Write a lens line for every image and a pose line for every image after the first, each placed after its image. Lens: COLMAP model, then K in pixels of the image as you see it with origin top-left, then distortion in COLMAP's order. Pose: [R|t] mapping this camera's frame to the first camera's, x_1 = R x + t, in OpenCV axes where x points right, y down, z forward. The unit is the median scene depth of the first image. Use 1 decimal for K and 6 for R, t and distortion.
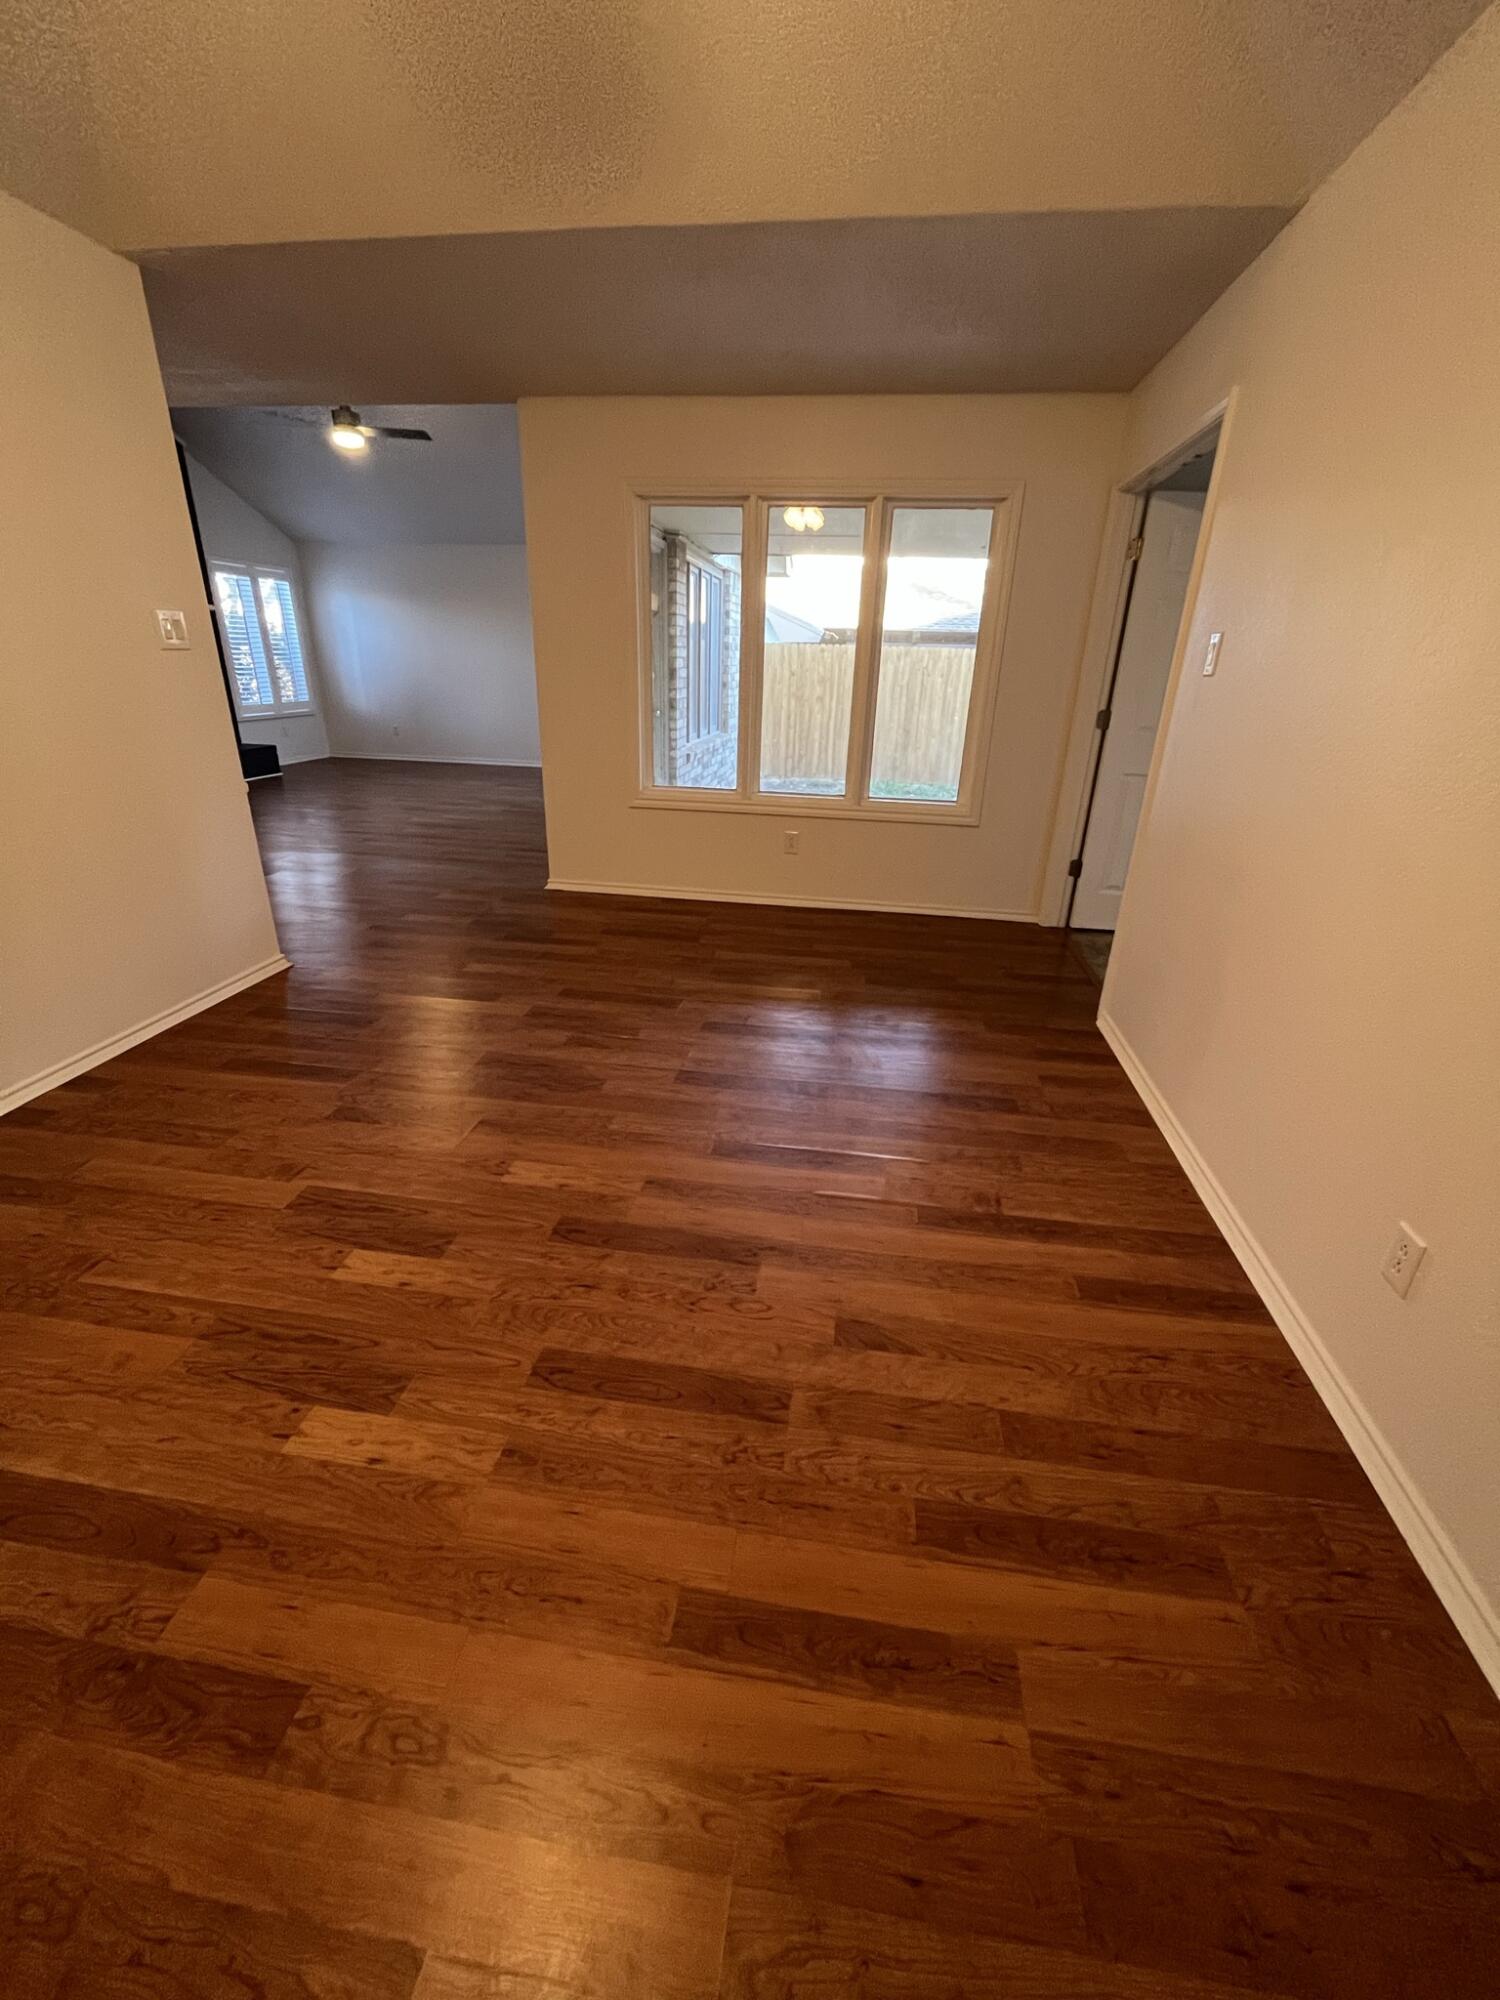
lens RADIAL K [[809.9, 0, 752.9], [0, 809.9, 1005.8], [0, 0, 1]] dist [0.002363, 0.000189]
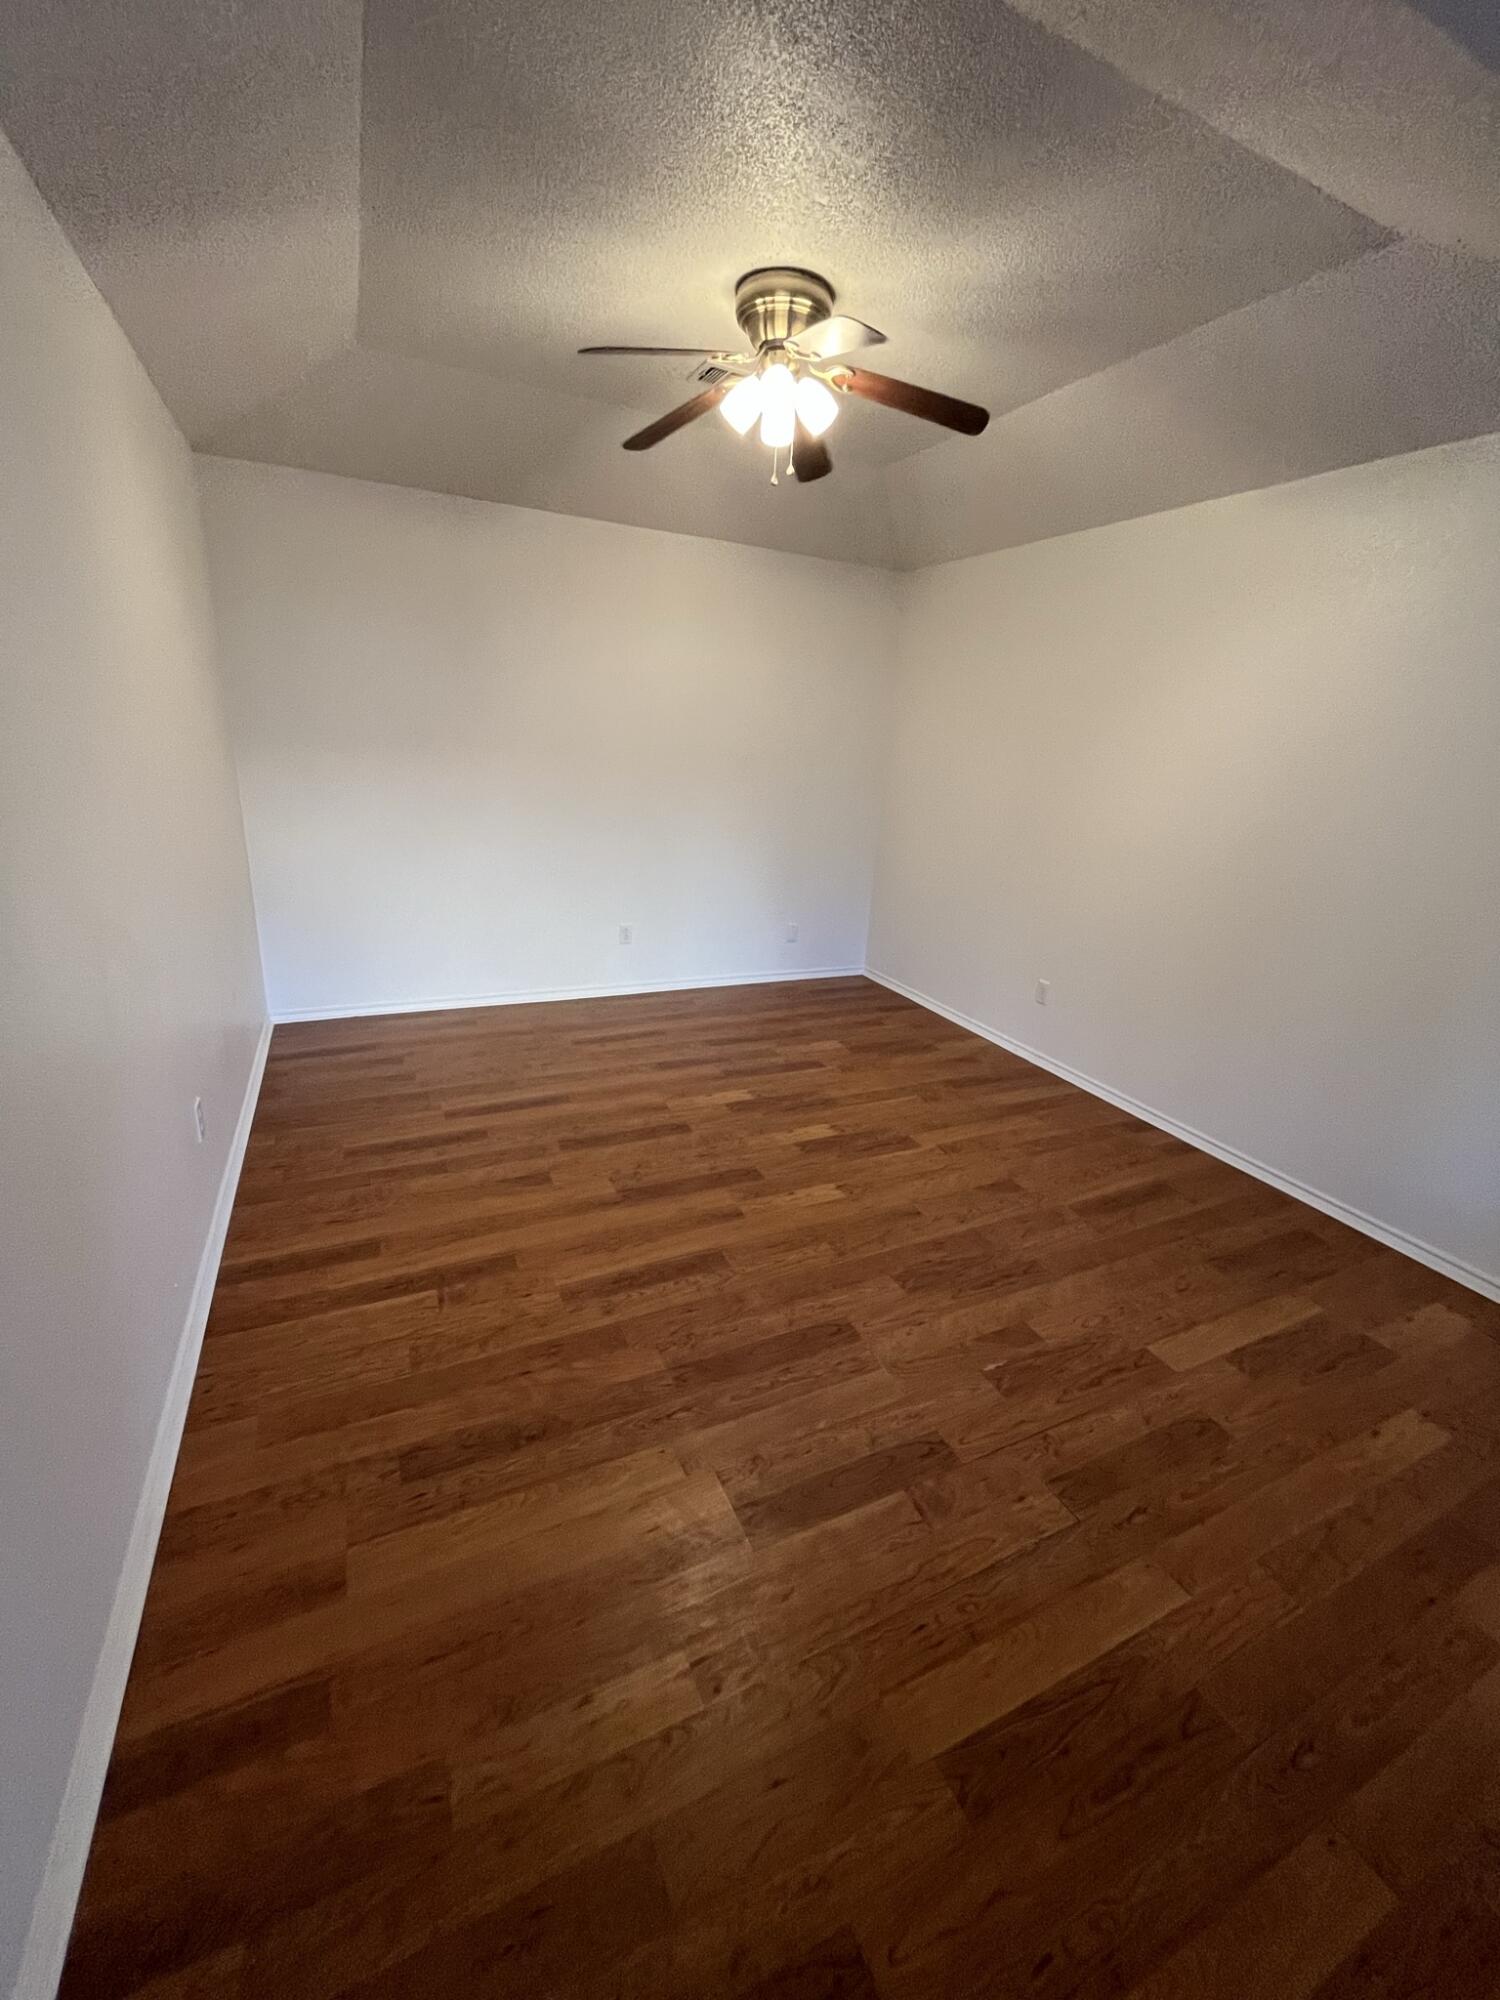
lens RADIAL K [[809.9, 0, 759.1], [0, 809.9, 996.2], [0, 0, 1]] dist [0.002363, 0.000189]
pose [[-0.826198, 0.099774, -0.554474, 0.507482], [-0.293248, 0.764194, 0.574468, -0.766161], [0.481043, 0.637222, -0.602117, 1.587804]]
